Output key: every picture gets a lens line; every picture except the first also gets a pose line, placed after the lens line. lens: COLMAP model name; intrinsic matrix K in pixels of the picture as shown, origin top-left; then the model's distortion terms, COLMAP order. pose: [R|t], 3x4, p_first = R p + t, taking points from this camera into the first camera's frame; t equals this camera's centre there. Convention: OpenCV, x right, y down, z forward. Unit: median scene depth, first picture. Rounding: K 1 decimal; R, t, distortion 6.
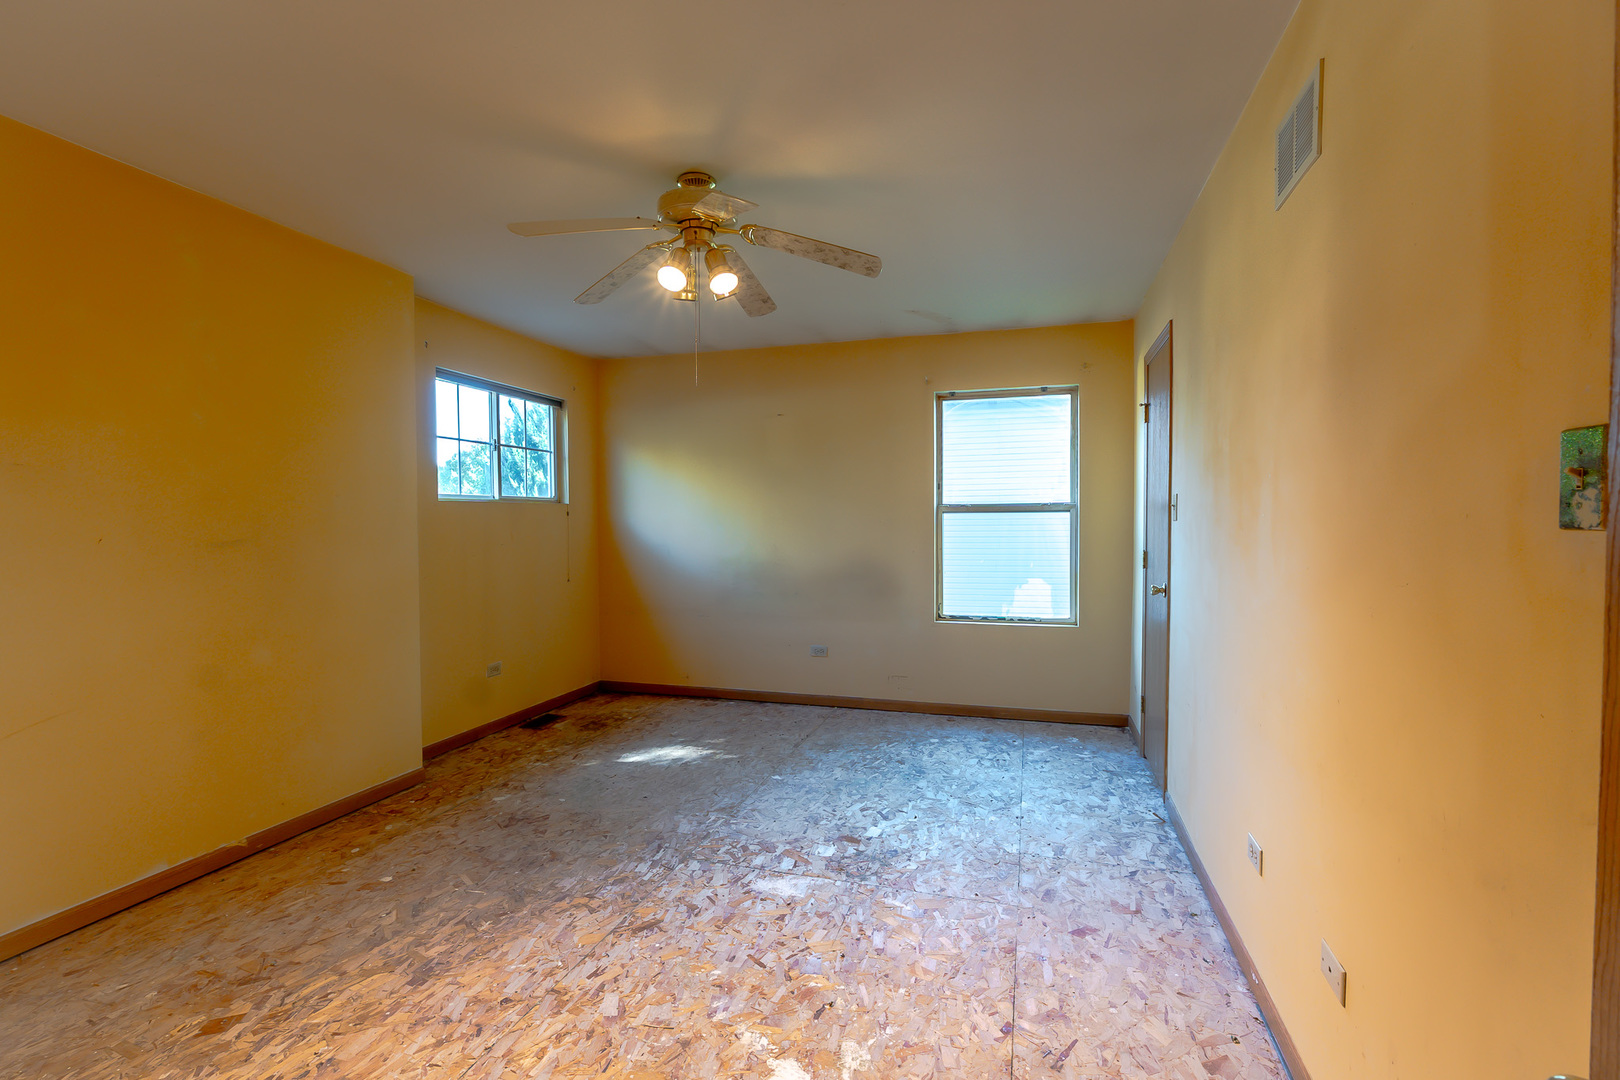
lens RADIAL K [[731.9, 0, 811.4], [0, 731.9, 541.3], [0, 0, 1]] dist [-0.016120, 0.003505]
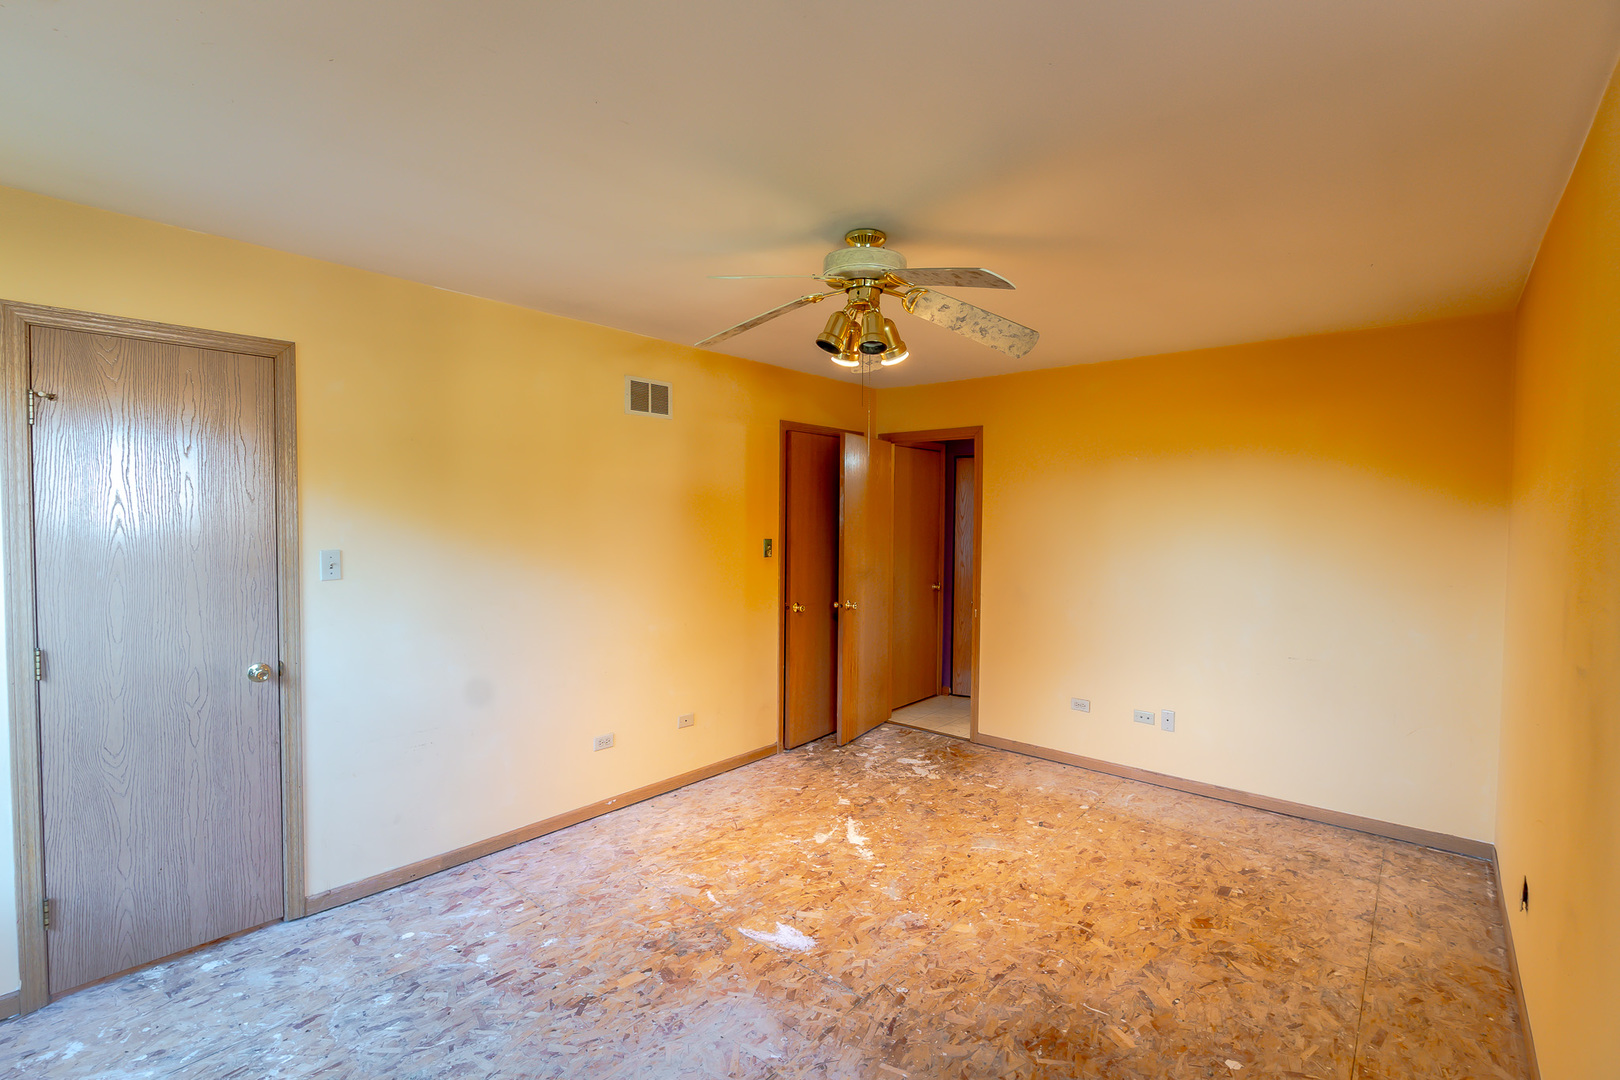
lens RADIAL K [[731.9, 0, 806.0], [0, 731.9, 535.0], [0, 0, 1]] dist [-0.016120, 0.003505]
pose [[-0.913871, -0.018693, 0.405575, -0.441048], [0.001911, 0.998730, 0.050338, -0.141084], [-0.406001, 0.046778, -0.912675, 1.767676]]
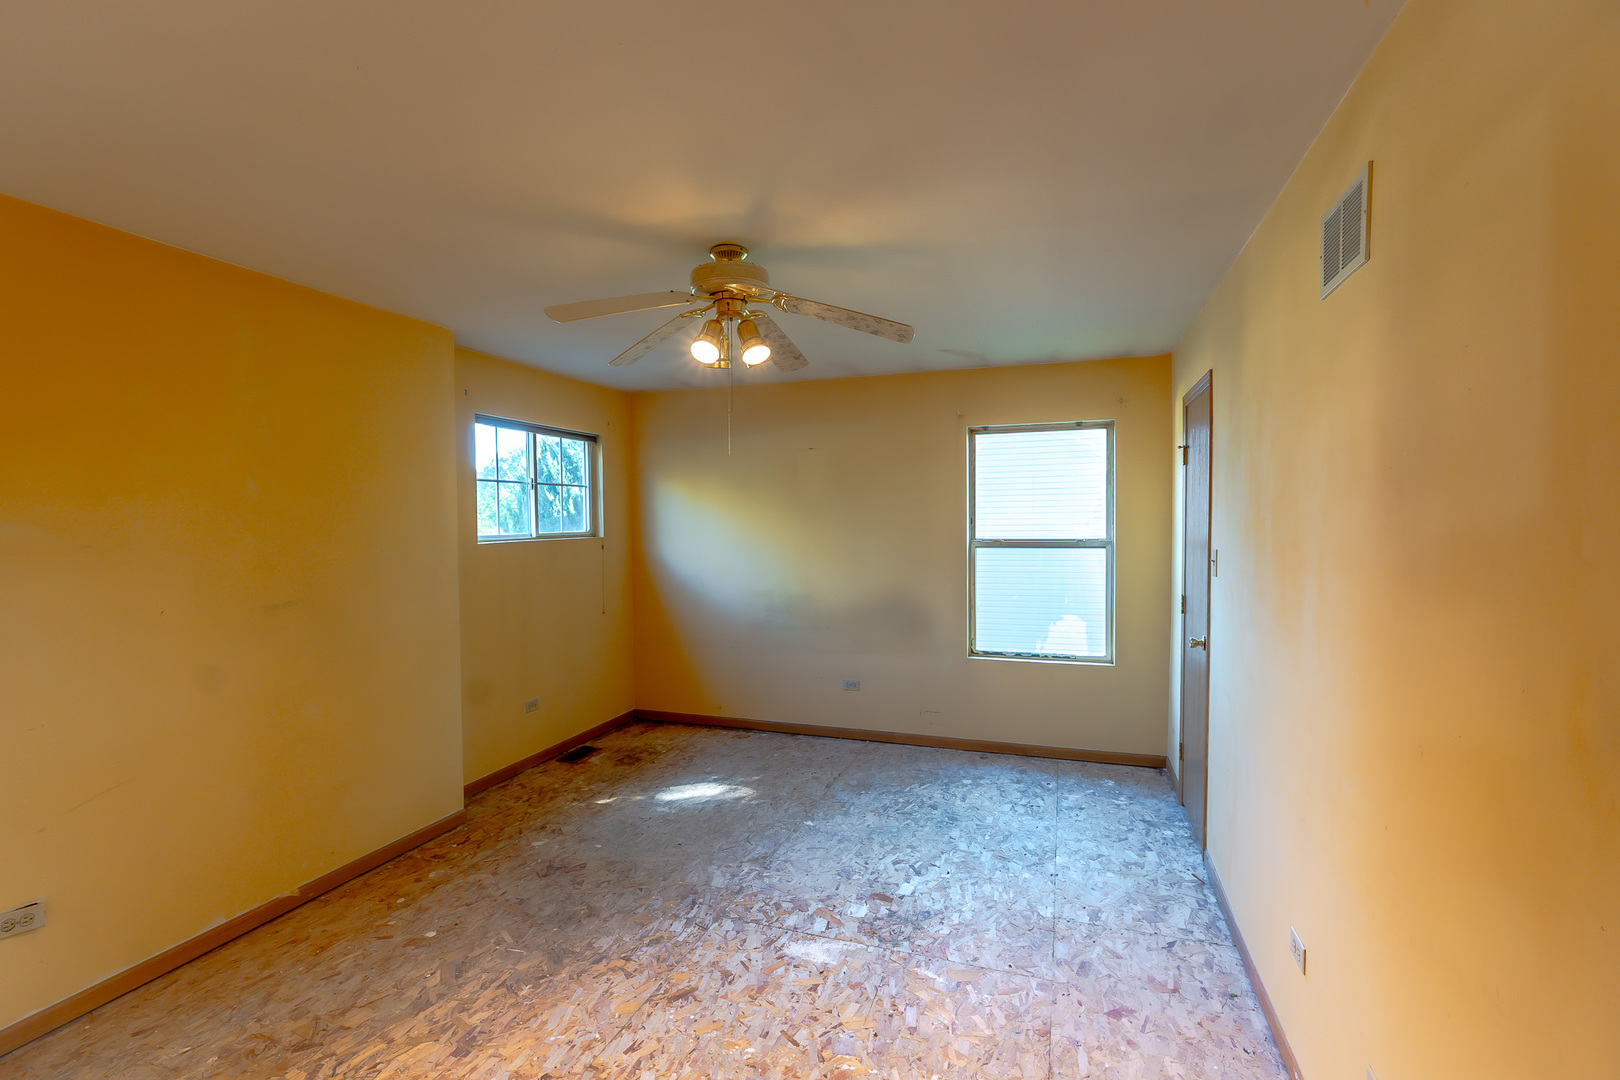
lens RADIAL K [[731.9, 0, 809.4], [0, 731.9, 542.6], [0, 0, 1]] dist [-0.016120, 0.003505]
pose [[0.998981, -0.001250, -0.045108, -0.001417], [0.001367, 0.999996, 0.002555, -0.086644], [0.045104, -0.002614, 0.998979, -0.002682]]
